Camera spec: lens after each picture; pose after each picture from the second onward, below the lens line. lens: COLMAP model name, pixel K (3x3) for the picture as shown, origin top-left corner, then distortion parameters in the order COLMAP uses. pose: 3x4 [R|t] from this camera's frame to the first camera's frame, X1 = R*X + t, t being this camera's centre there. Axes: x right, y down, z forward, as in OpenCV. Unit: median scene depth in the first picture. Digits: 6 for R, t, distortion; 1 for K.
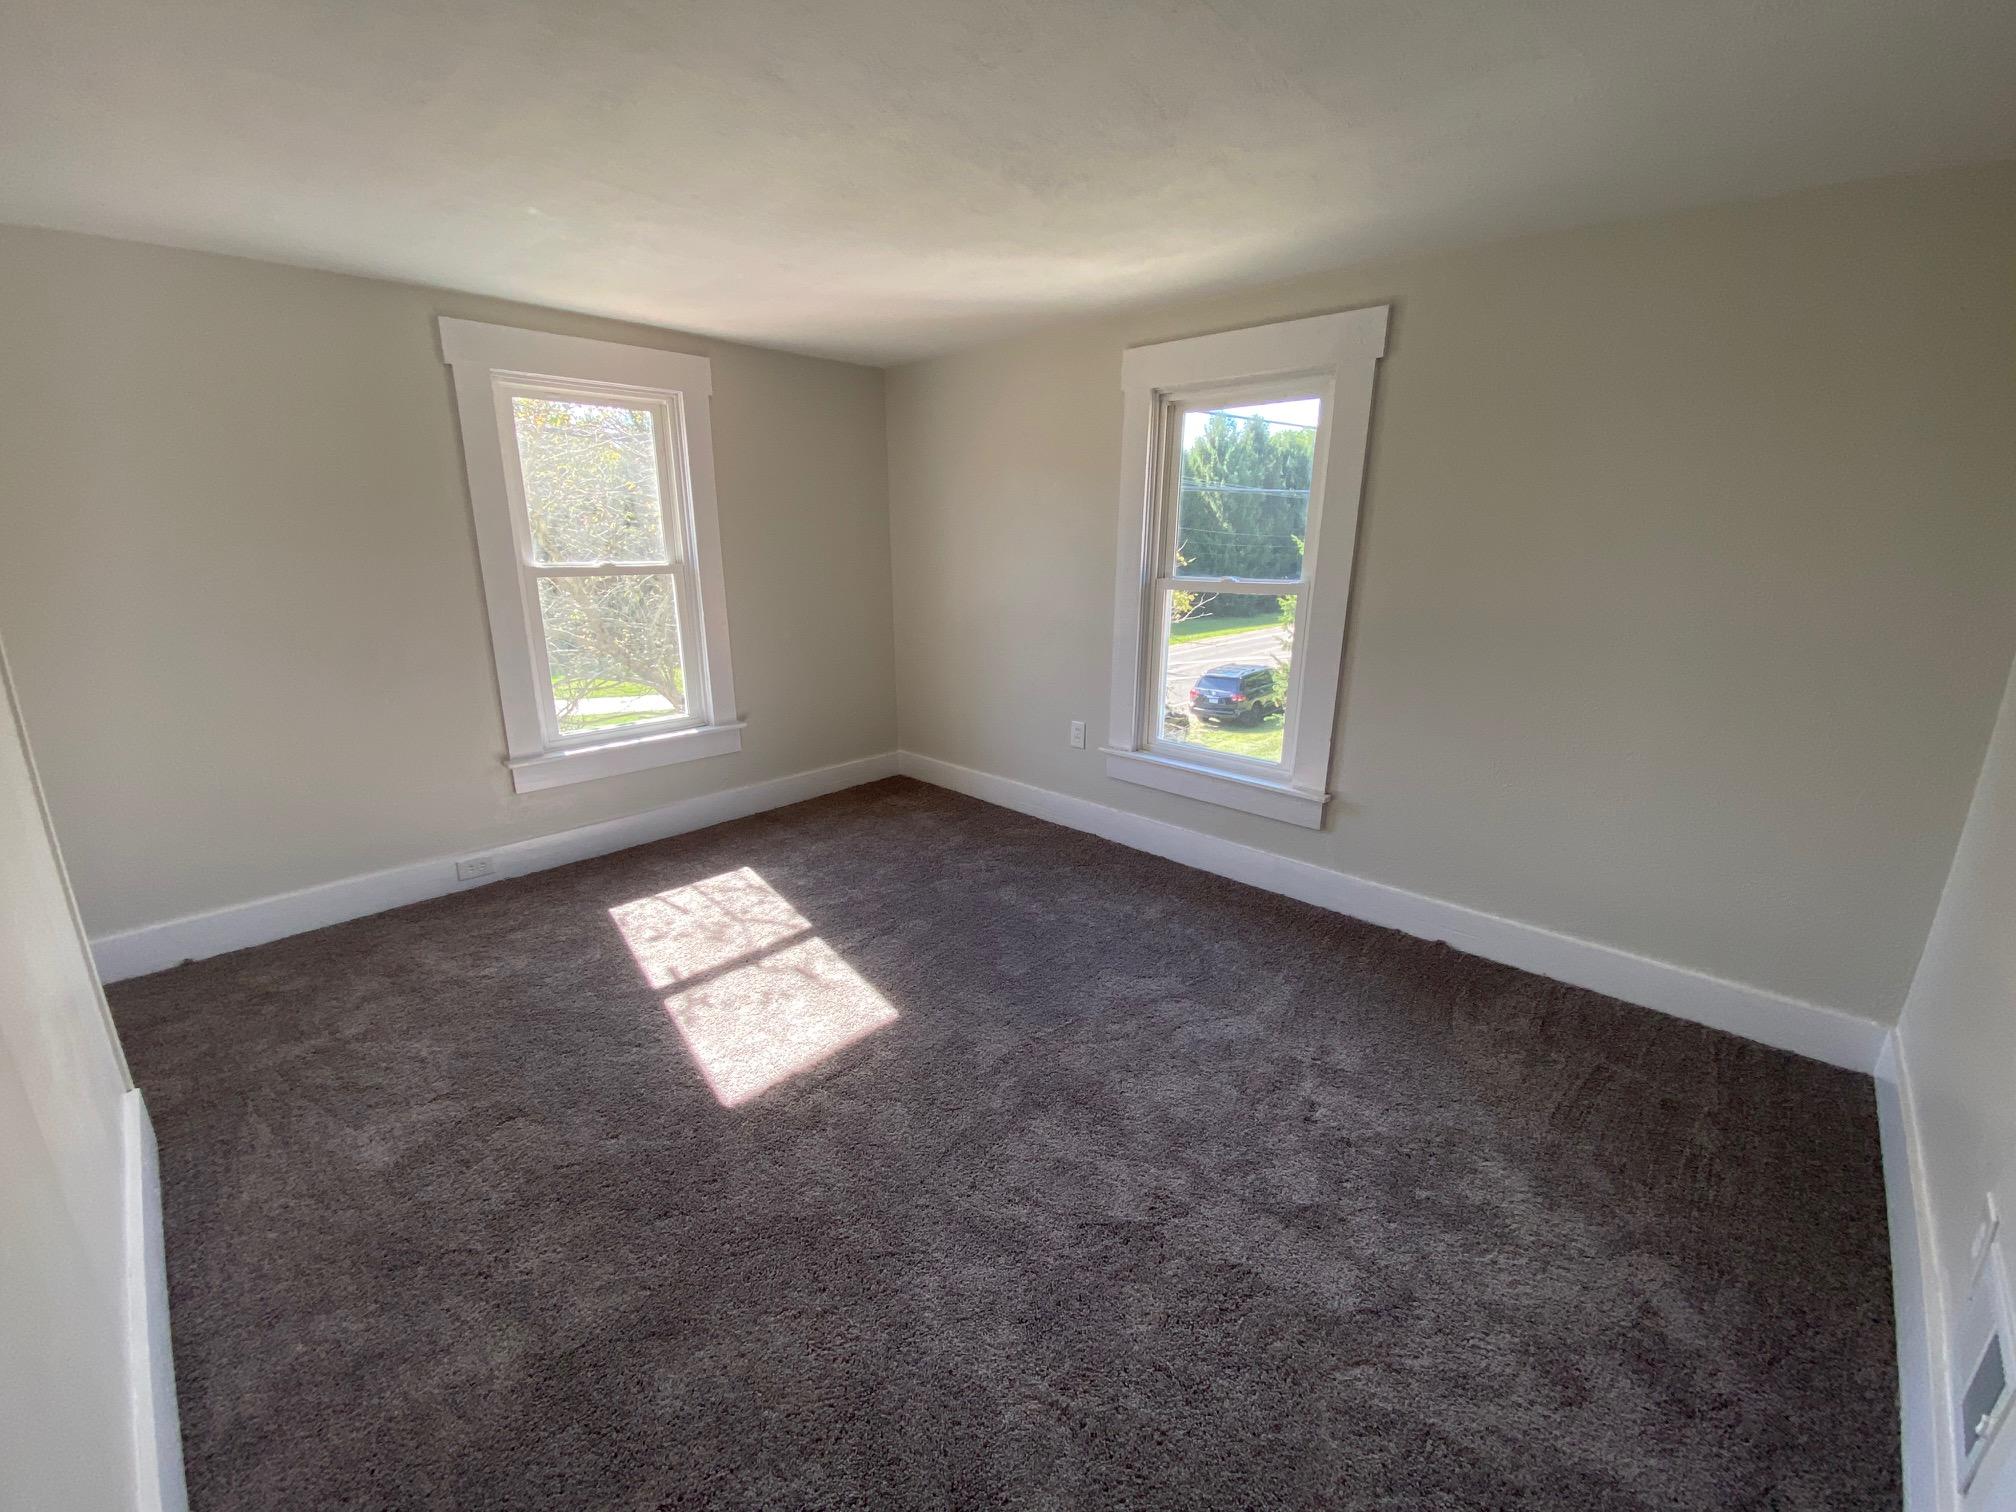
lens RADIAL K [[813.9, 0, 1003.4], [0, 813.9, 755.8], [0, 0, 1]] dist [0.022553, -0.021131]
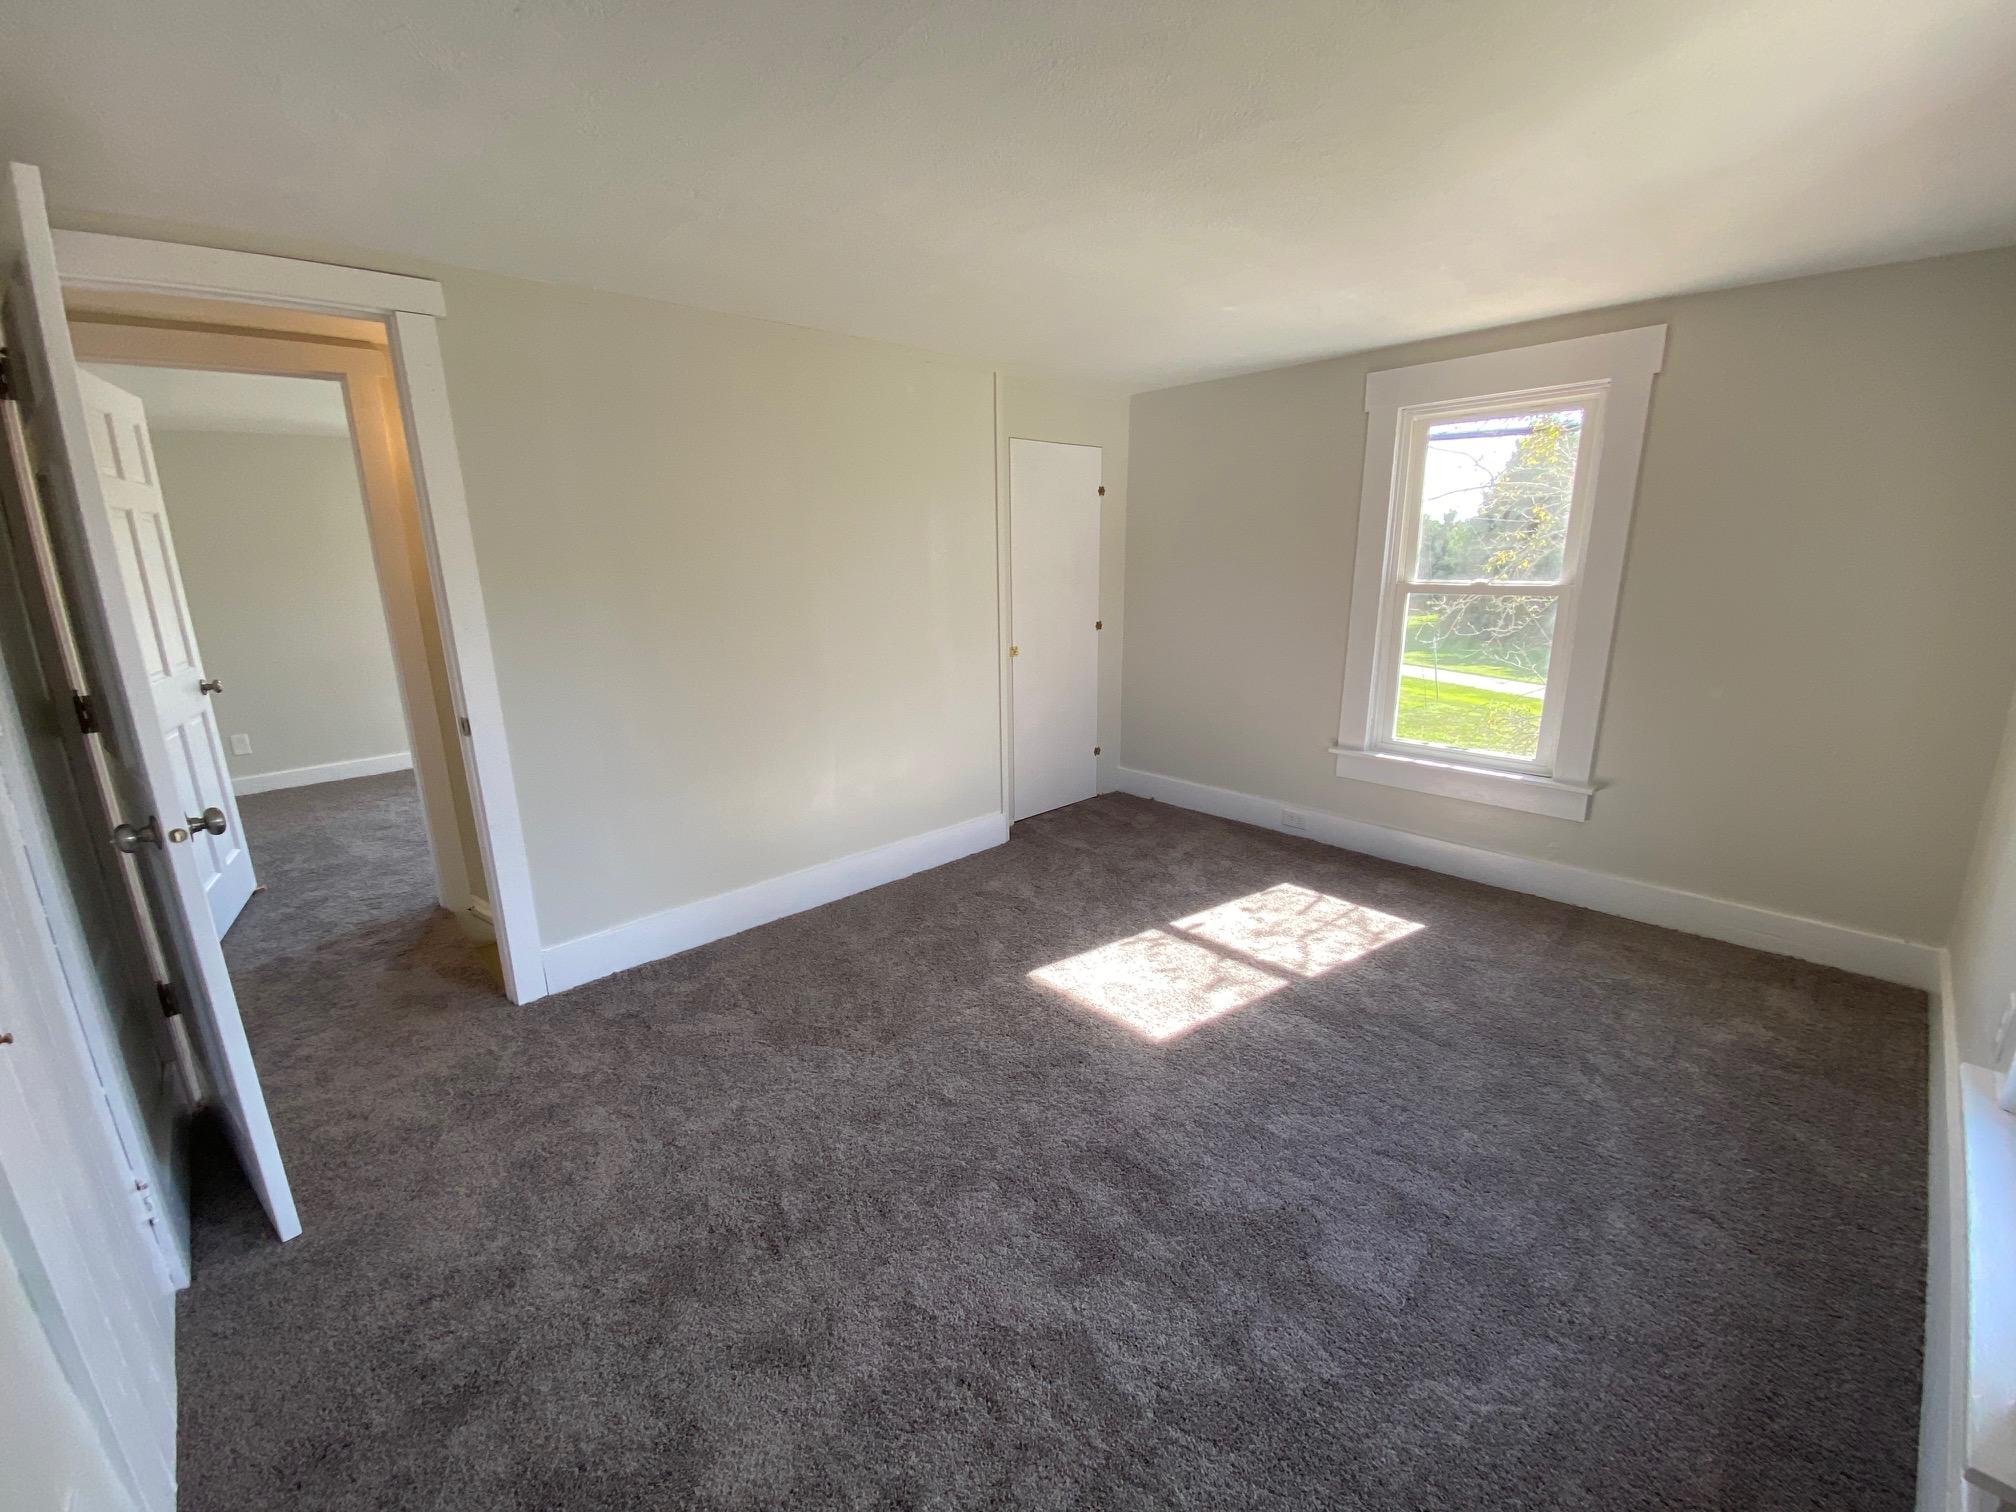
lens RADIAL K [[813.9, 0, 1003.4], [0, 813.9, 755.8], [0, 0, 1]] dist [0.022553, -0.021131]
pose [[-0.077892, 0.235650, -0.968711, 0.602944], [-0.239271, 0.938846, 0.247624, -0.164804], [0.967824, 0.251072, -0.016744, 0.586266]]
